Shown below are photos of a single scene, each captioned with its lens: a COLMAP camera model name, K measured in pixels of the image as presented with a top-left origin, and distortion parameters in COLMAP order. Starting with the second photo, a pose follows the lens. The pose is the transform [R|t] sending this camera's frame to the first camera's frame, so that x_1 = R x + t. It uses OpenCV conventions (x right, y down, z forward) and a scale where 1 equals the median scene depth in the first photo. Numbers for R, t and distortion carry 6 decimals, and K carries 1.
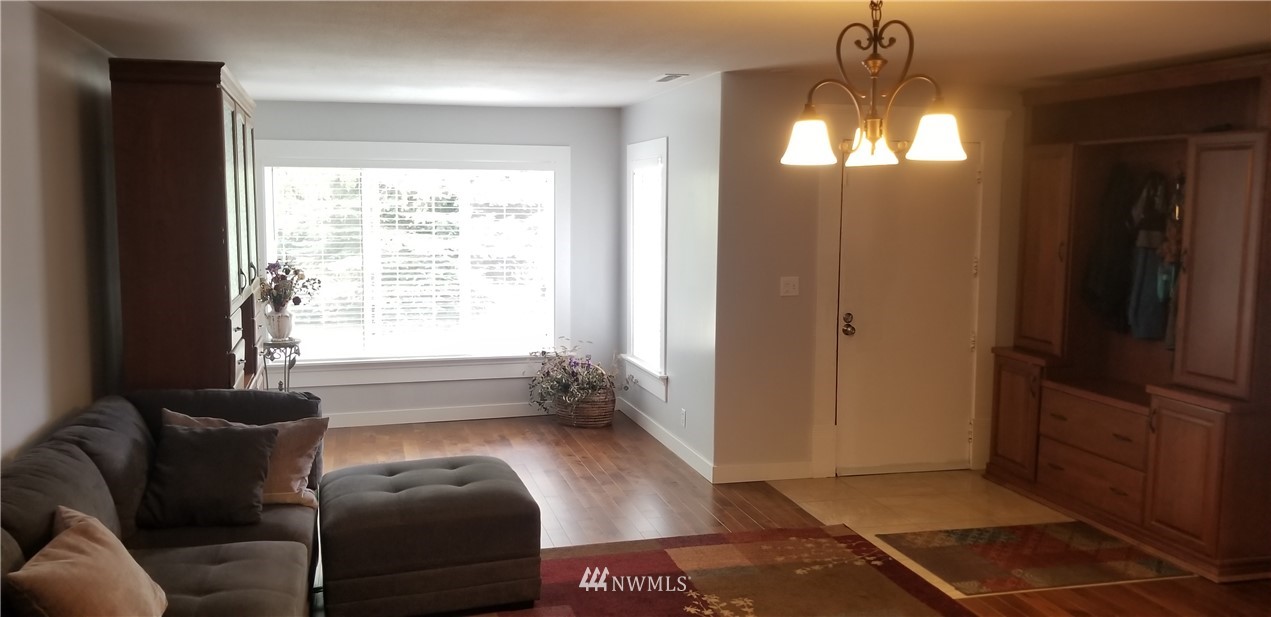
lens RADIAL K [[995.7, 0, 591.7], [0, 995.7, 293.8], [0, 0, 1]] dist [0.073017, -0.094850]
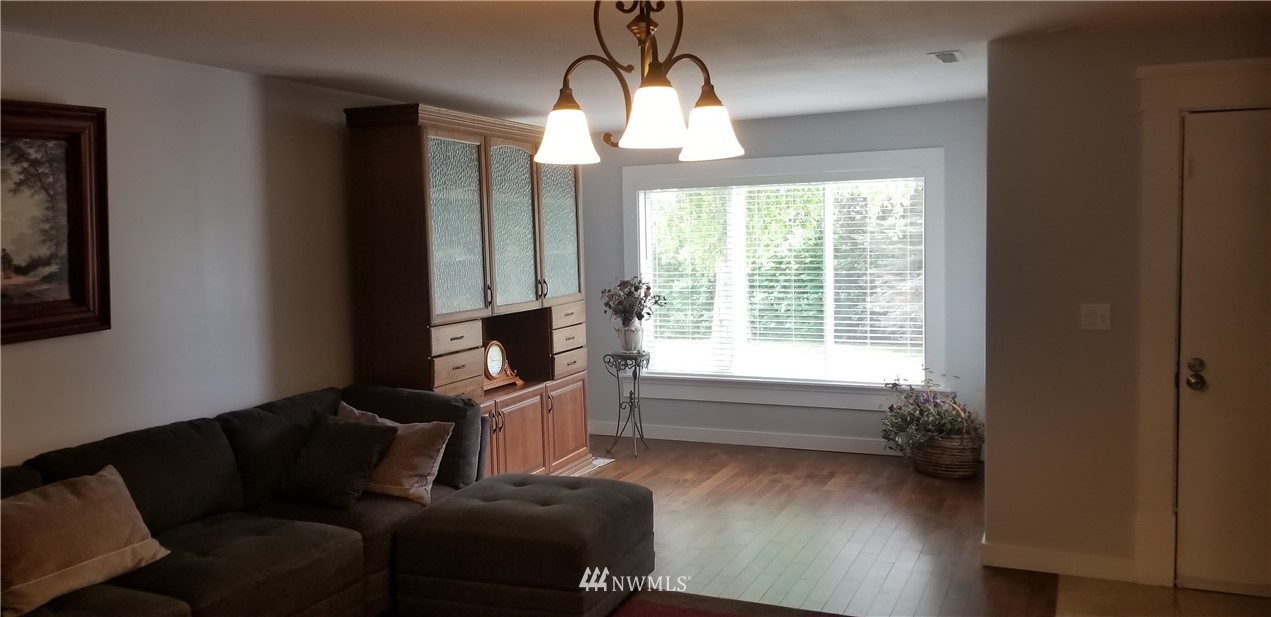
lens RADIAL K [[995.7, 0, 591.7], [0, 995.7, 293.8], [0, 0, 1]] dist [0.073017, -0.094850]
pose [[0.786431, 0.019451, -0.617372, 0.421478], [-0.031443, 0.999469, -0.008564, -0.007847], [0.616877, 0.026147, 0.786625, 0.208397]]
